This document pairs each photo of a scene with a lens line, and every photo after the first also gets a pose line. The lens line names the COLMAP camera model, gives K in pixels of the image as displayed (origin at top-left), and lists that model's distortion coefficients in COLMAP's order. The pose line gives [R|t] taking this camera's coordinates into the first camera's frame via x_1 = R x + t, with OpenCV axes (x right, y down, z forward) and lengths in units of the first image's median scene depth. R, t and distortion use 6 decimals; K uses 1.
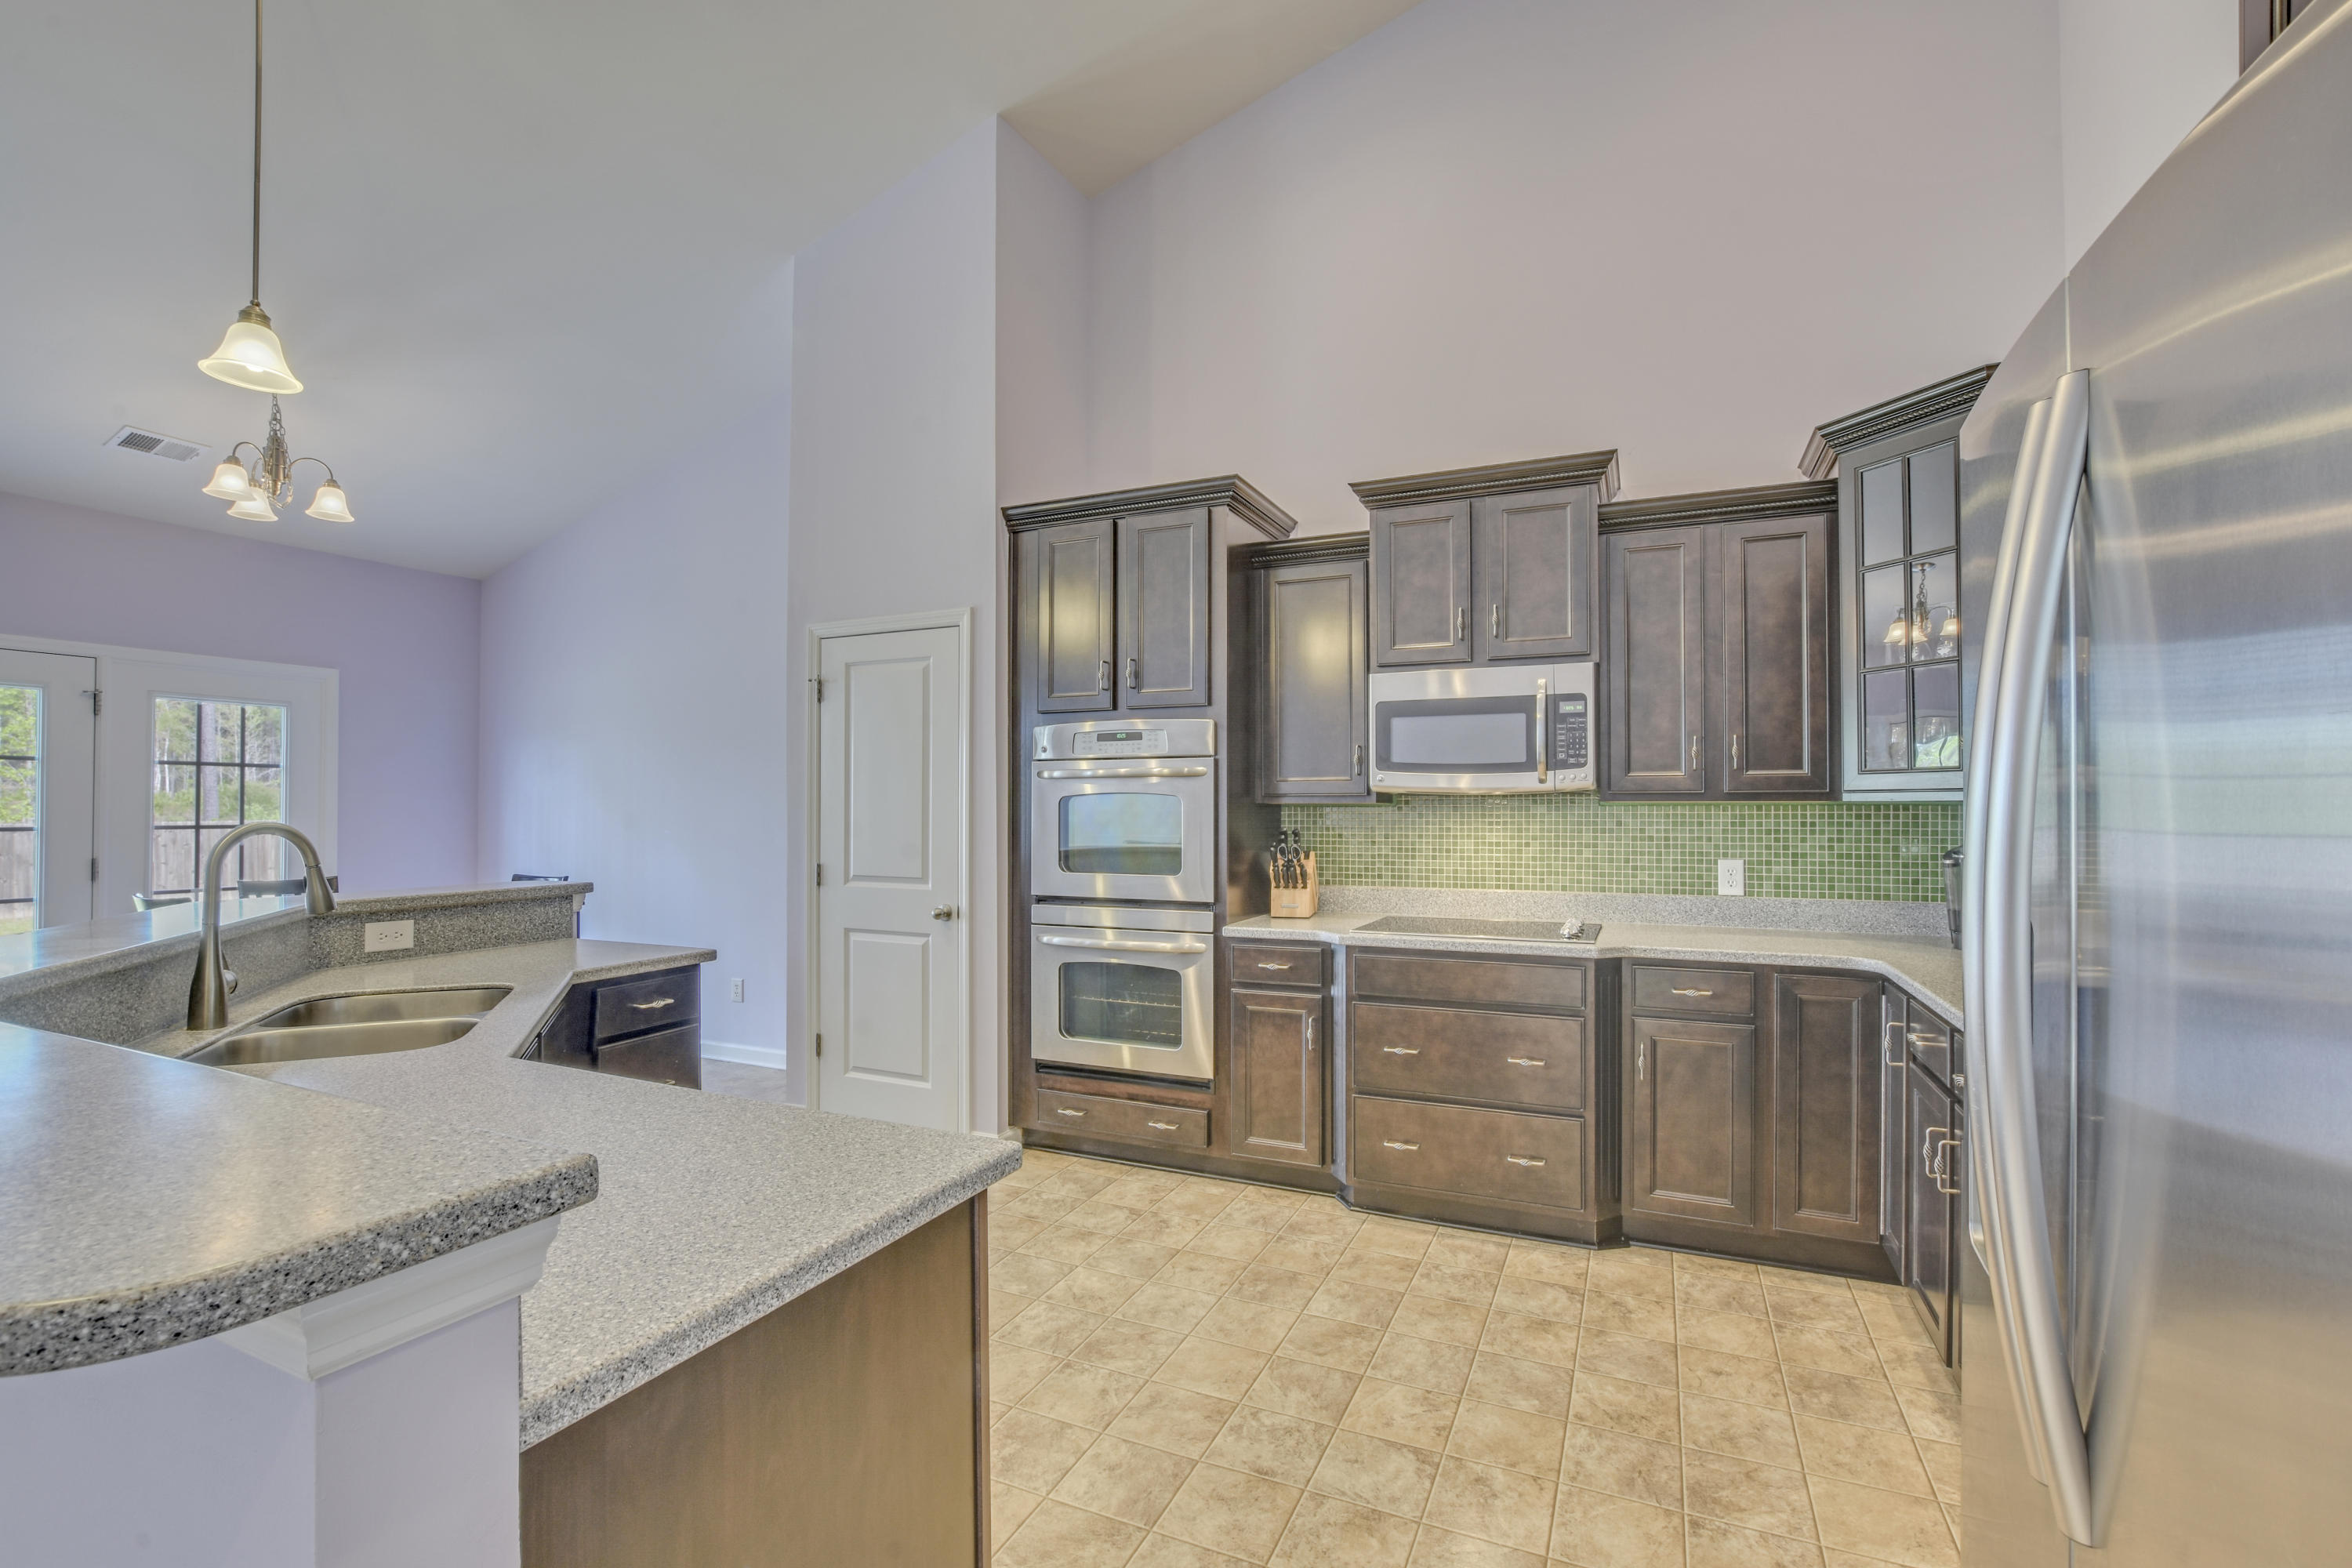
lens RADIAL K [[1079.7, 0, 1175.2], [0, 1079.7, 795.3], [0, 0, 1]] dist [-0.008167, -0.000111]
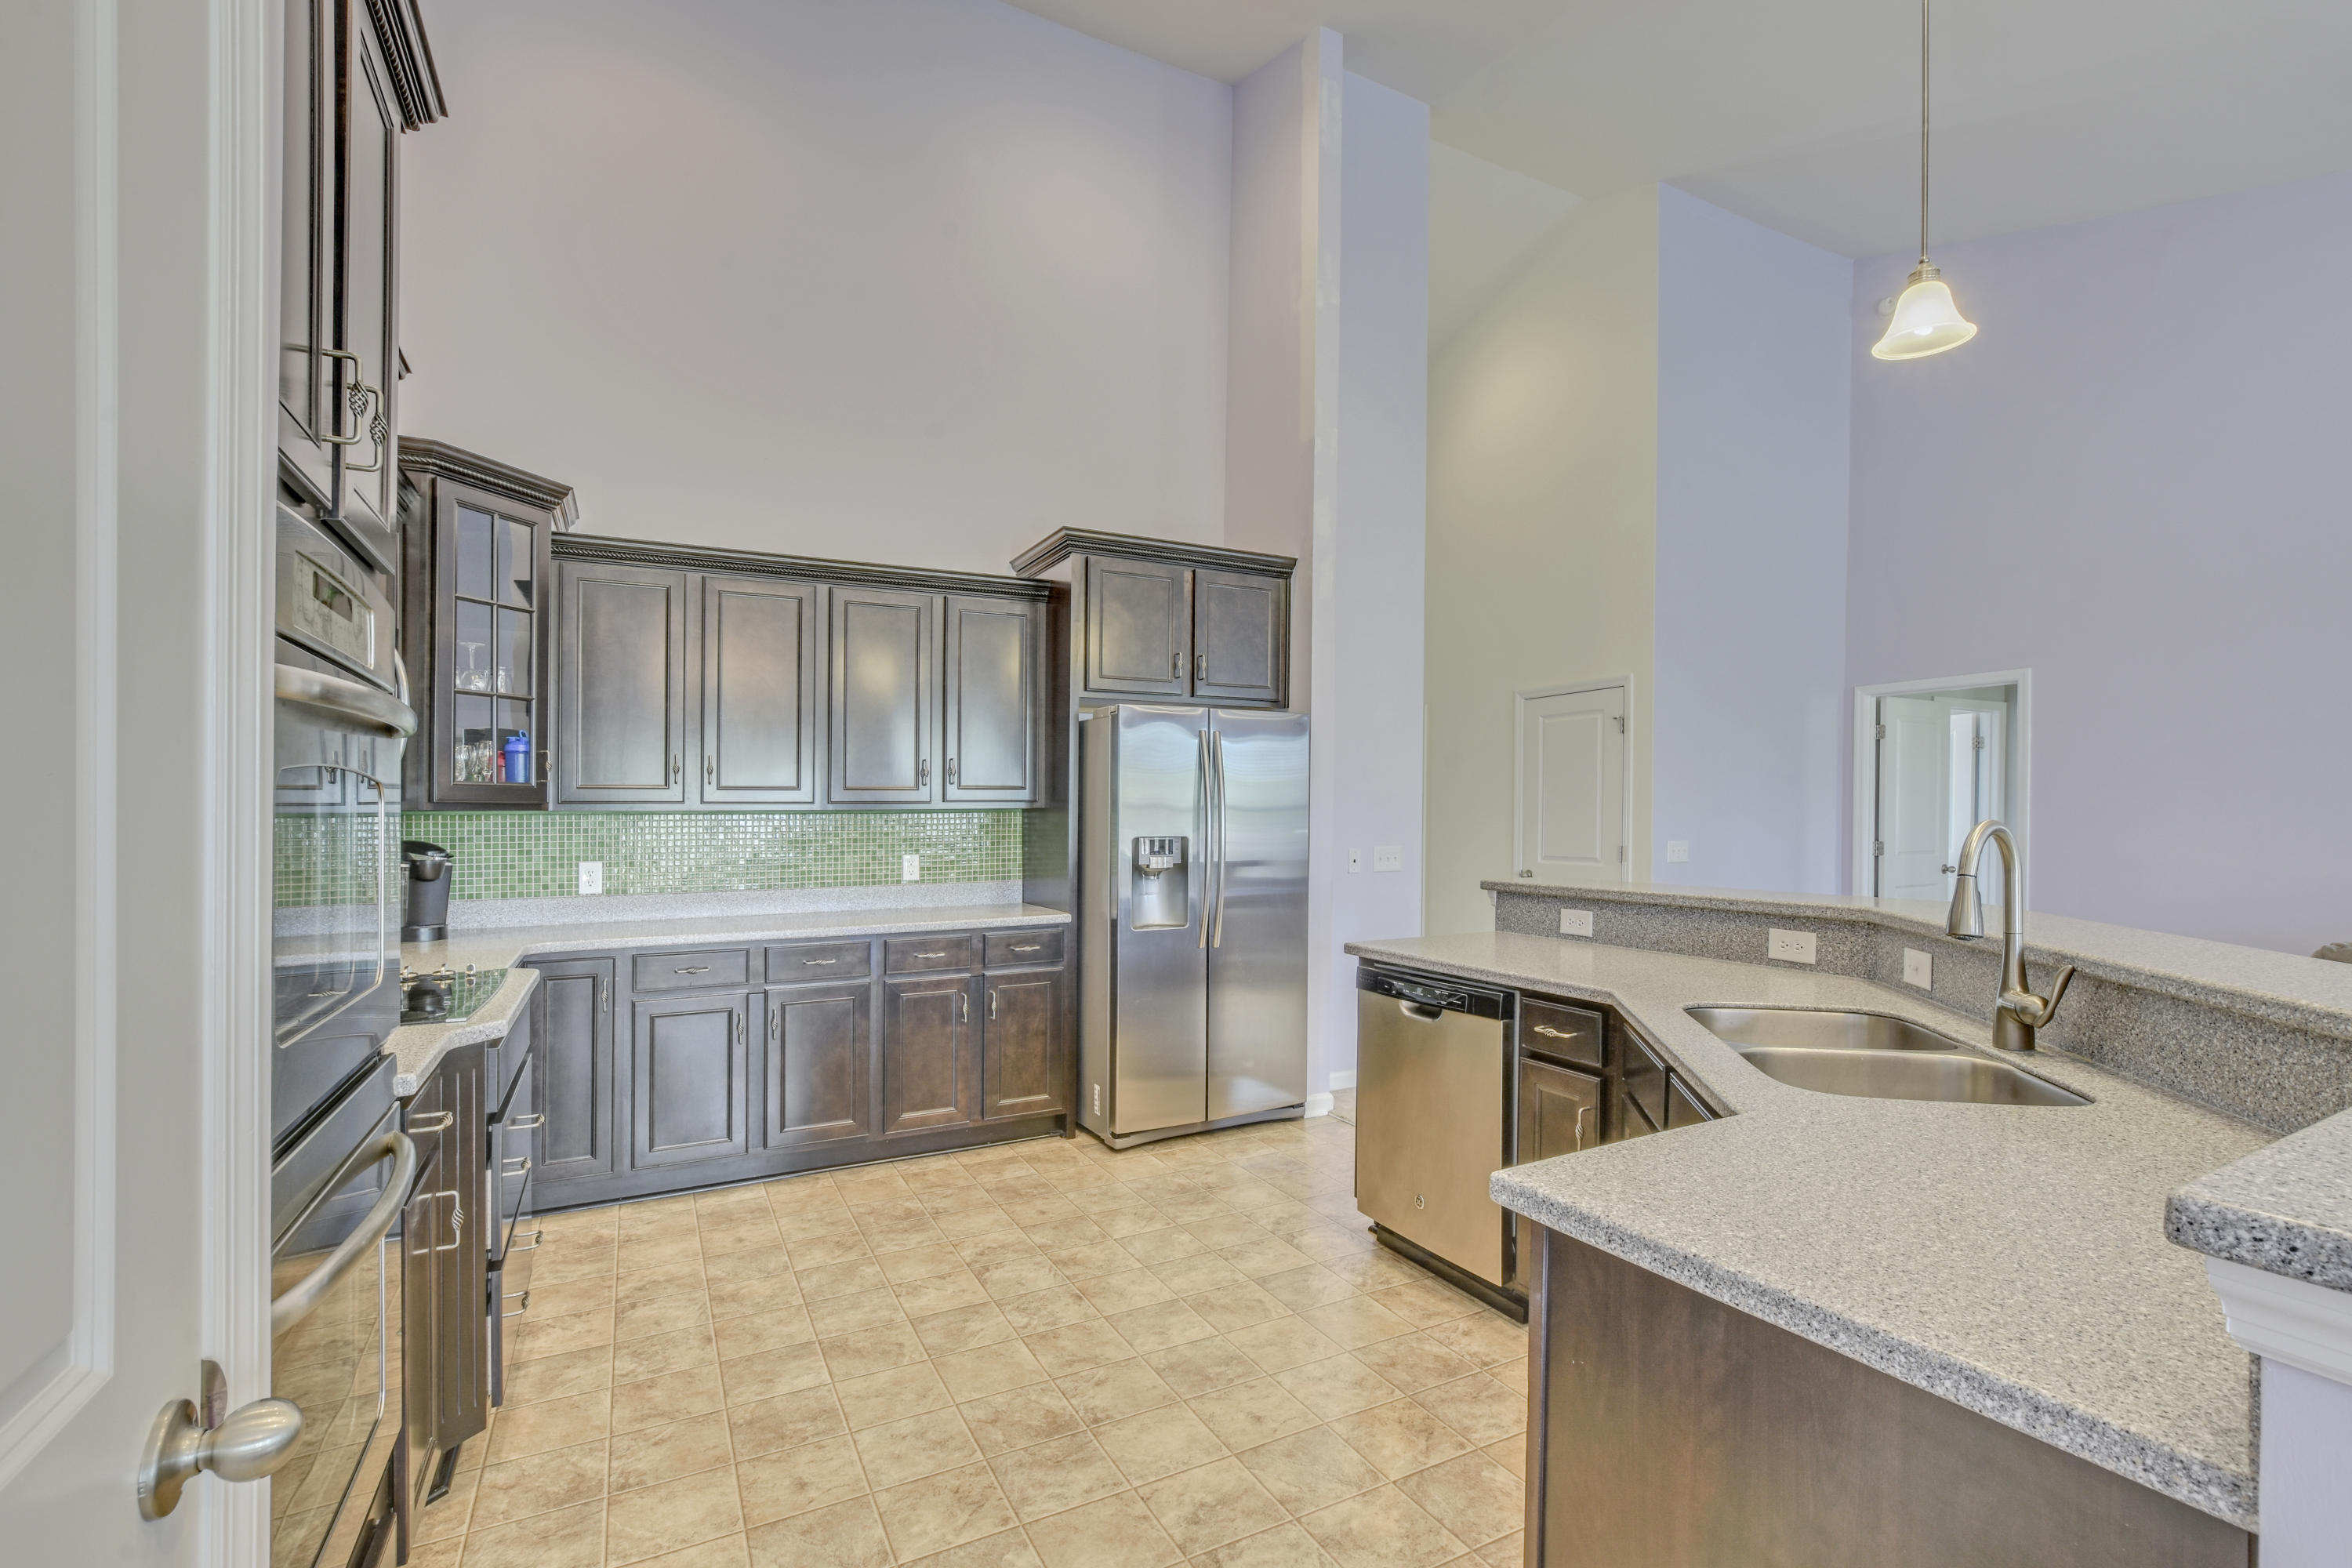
lens RADIAL K [[1053.3, 0, 1176.0], [0, 1053.3, 784.0], [0, 0, 1]] dist [0.000033, 0.000204]
pose [[-0.796955, 0.023932, 0.603564, -0.503256], [-0.000658, 0.999180, -0.040488, 0.018298], [-0.604038, -0.032664, -0.796286, 1.203000]]
